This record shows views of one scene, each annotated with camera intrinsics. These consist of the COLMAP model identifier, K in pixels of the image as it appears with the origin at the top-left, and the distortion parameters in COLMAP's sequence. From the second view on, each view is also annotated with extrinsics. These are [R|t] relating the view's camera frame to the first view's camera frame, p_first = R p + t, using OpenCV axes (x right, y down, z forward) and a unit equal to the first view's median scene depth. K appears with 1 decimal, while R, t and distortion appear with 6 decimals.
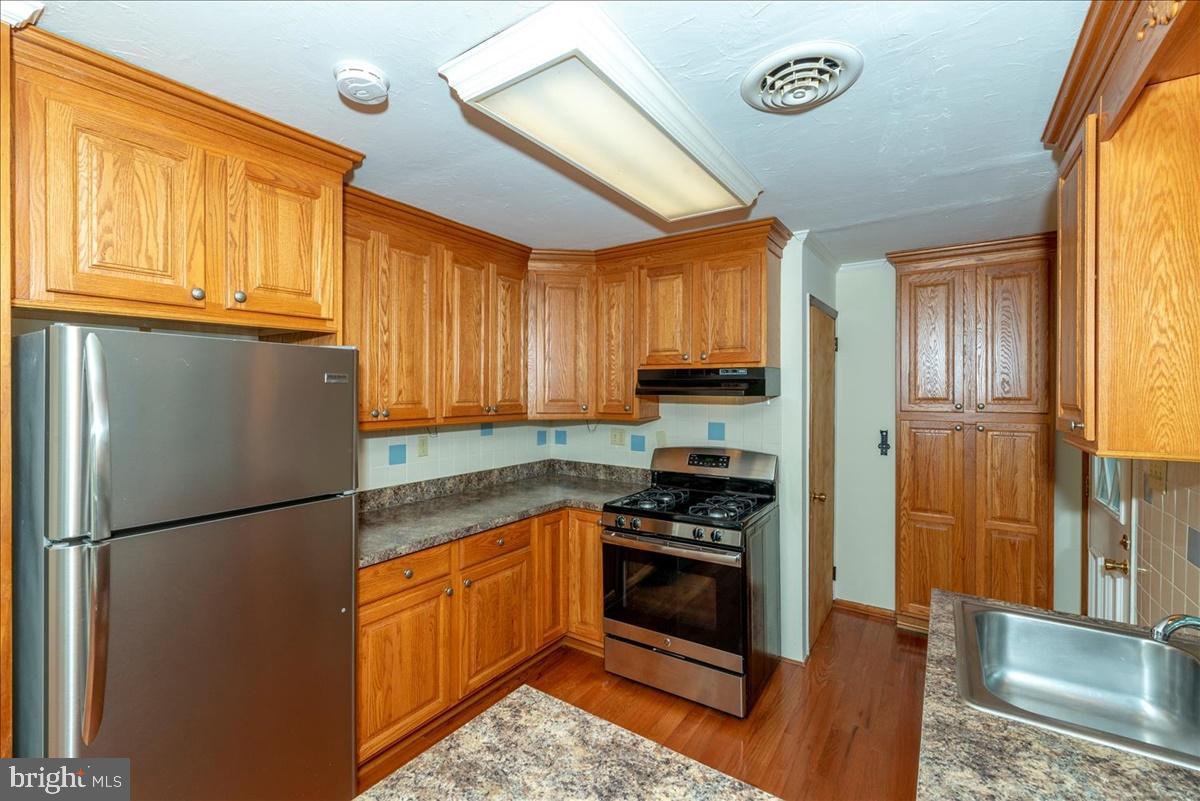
lens RADIAL K [[518.3, 0, 588.1], [0, 518.3, 394.9], [0, 0, 1]] dist [0.002709, -0.000061]
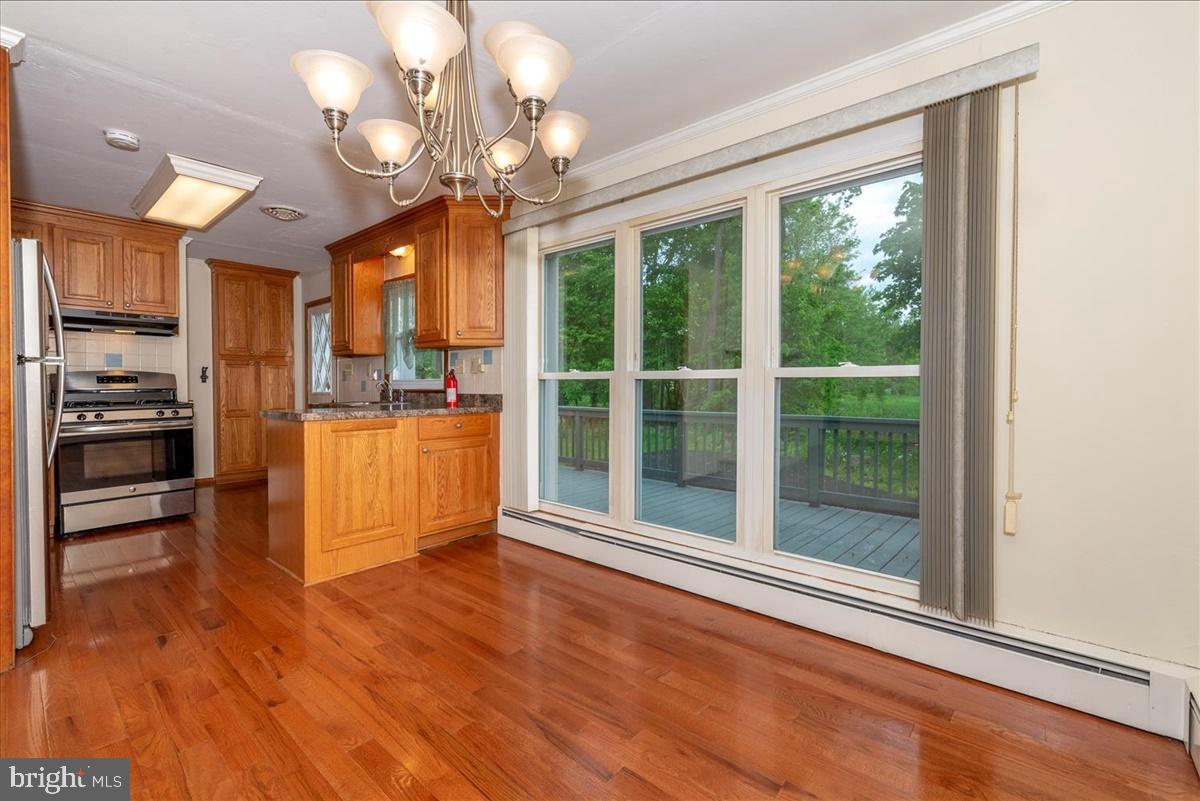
lens RADIAL K [[518.3, 0, 588.1], [0, 518.3, 394.9], [0, 0, 1]] dist [0.002709, -0.000061]
pose [[0.130354, -0.020632, 0.991253, -0.999960], [0.003282, 0.999787, 0.020378, 0.144553], [-0.991462, 0.000597, 0.130394, -0.445339]]
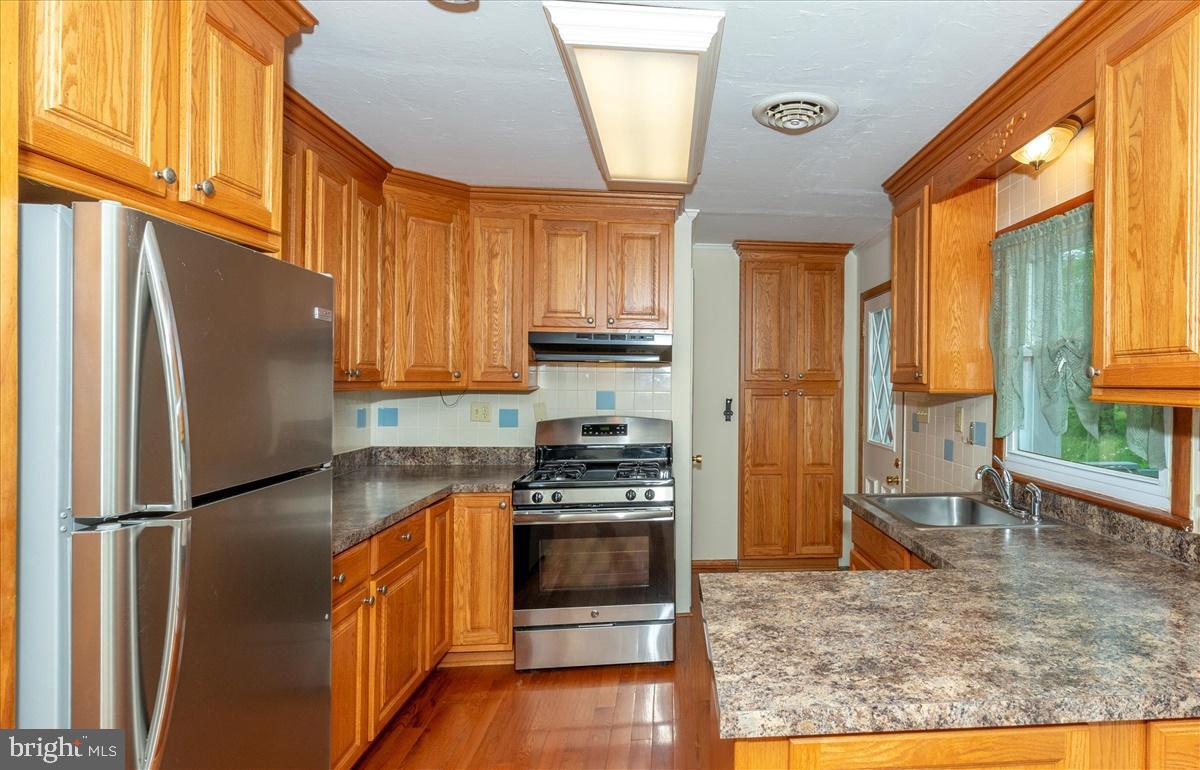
lens RADIAL K [[651.3, 0, 741.8], [0, 651.3, 385.3], [0, 0, 1]] dist [-0.001408, -0.000794]
pose [[0.753454, -0.001744, 0.657498, -0.372009], [-0.002118, 0.999985, 0.005079, 0.037542], [-0.657497, -0.005219, 0.753439, -0.077101]]
